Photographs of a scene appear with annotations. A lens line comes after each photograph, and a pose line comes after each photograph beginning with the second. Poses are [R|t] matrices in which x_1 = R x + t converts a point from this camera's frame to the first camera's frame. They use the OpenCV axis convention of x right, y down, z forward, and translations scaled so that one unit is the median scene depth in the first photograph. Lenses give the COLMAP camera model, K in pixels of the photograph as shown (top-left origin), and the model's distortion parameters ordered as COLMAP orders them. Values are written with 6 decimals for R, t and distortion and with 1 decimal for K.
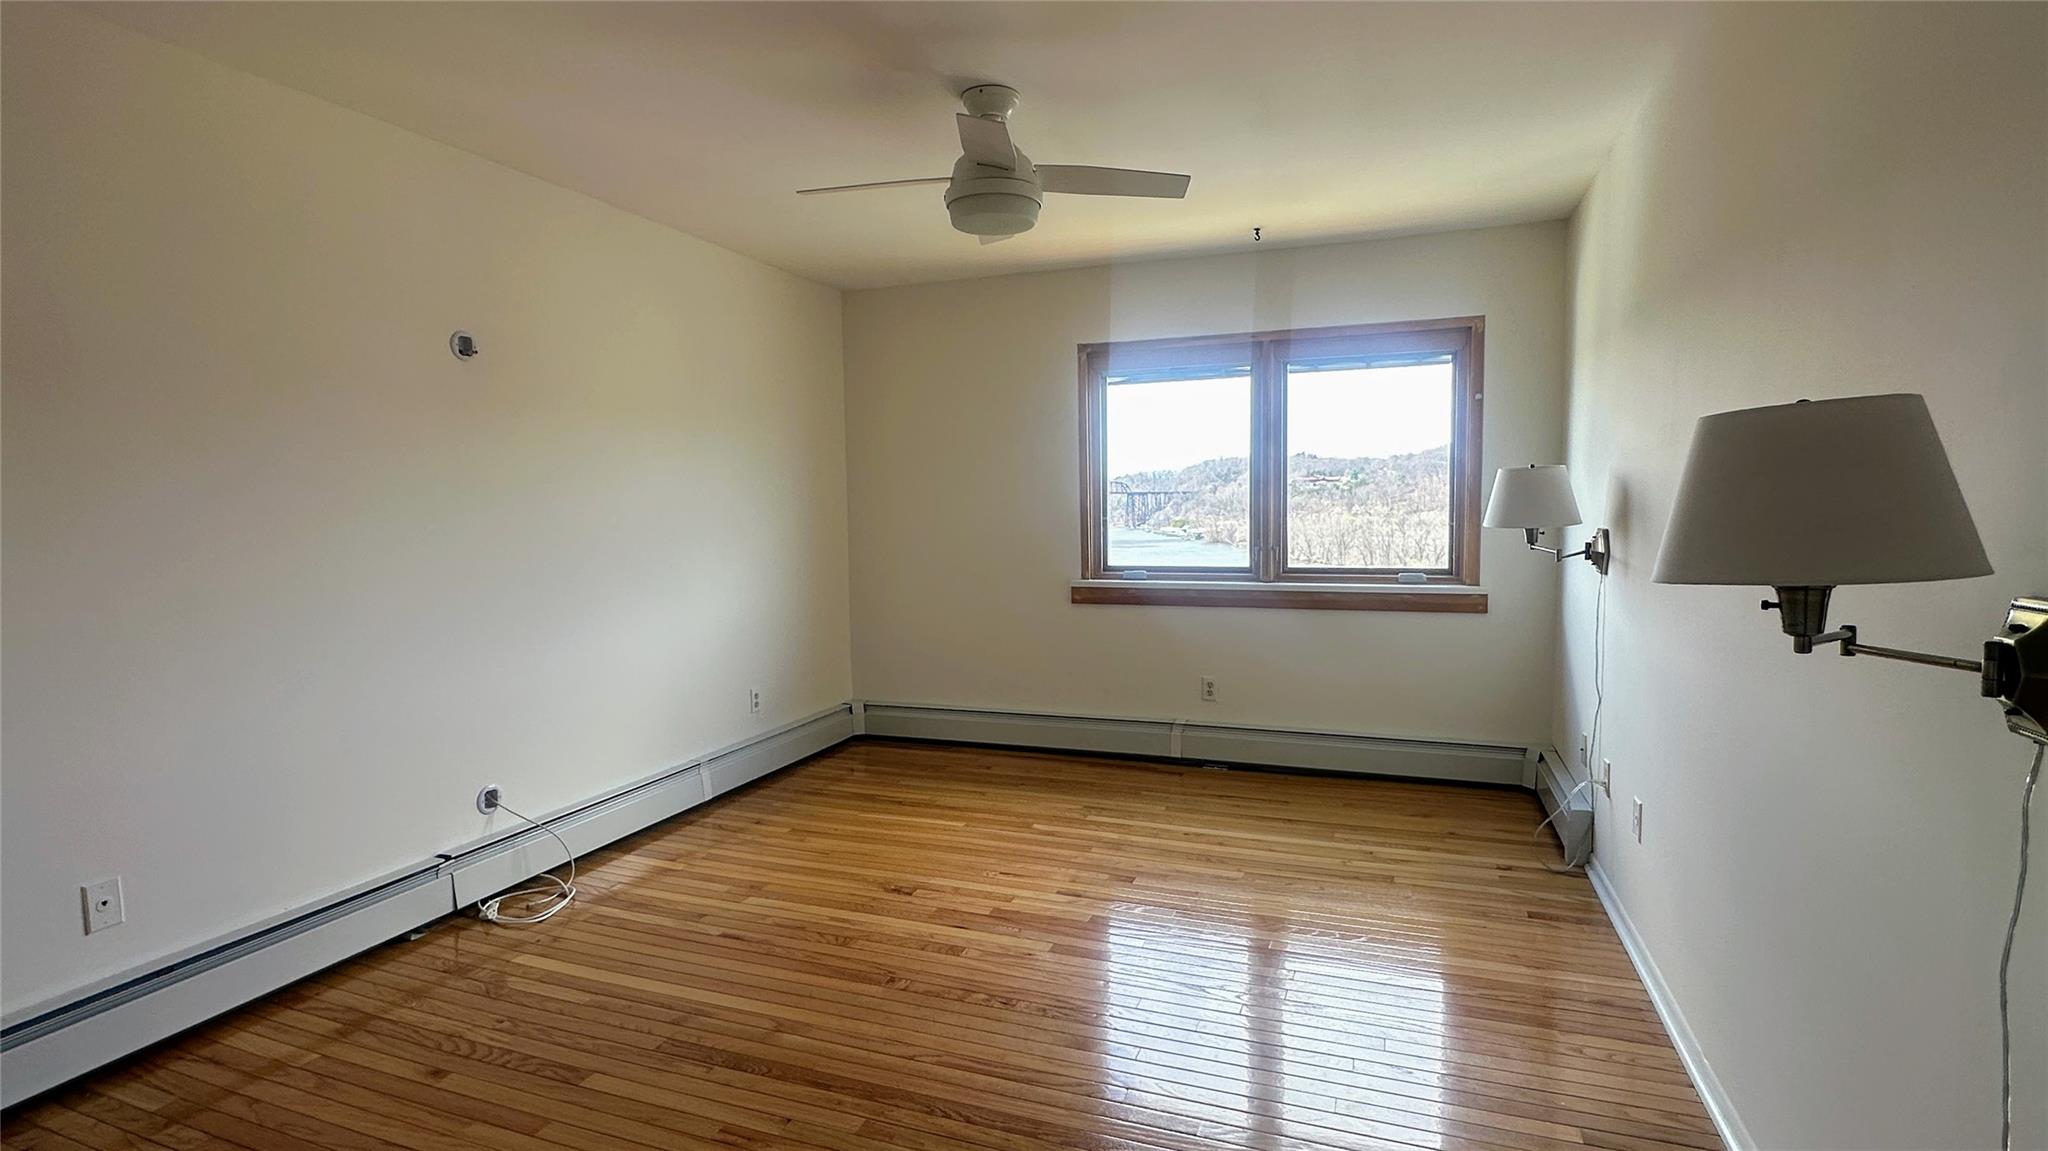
lens RADIAL K [[1001.9, 0, 1018.5], [0, 1001.9, 576.8], [0, 0, 1]] dist [-0.002848, -0.000221]
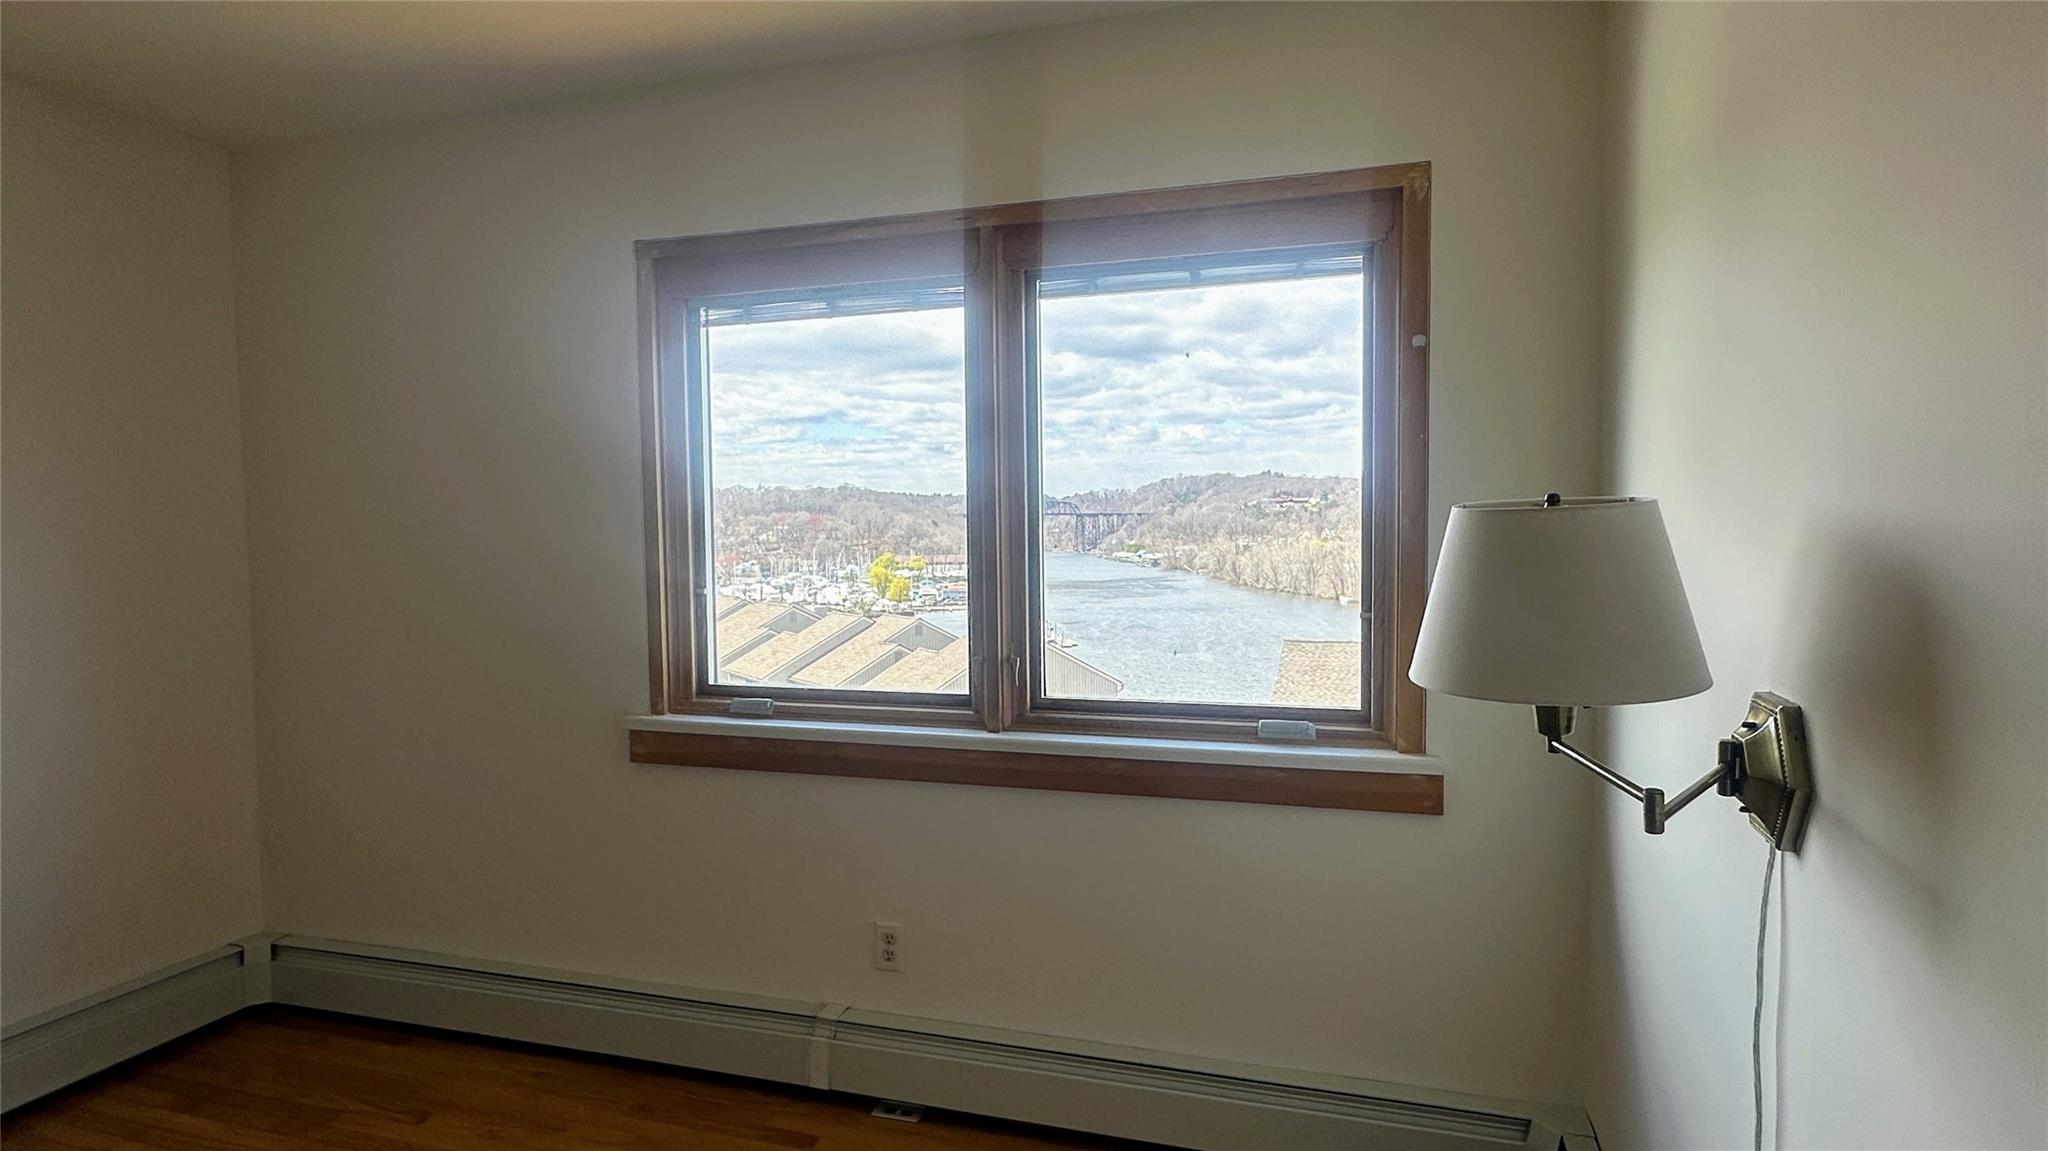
lens RADIAL K [[1117.6, 0, 1024.0], [0, 1117.6, 575.5], [0, 0, 1]] dist [-0.004106, -0.001874]
pose [[0.998175, 0.001634, 0.060367, 0.197465], [0.000078, 0.999598, -0.028338, -0.046123], [-0.060389, 0.028291, 0.997774, 0.400633]]
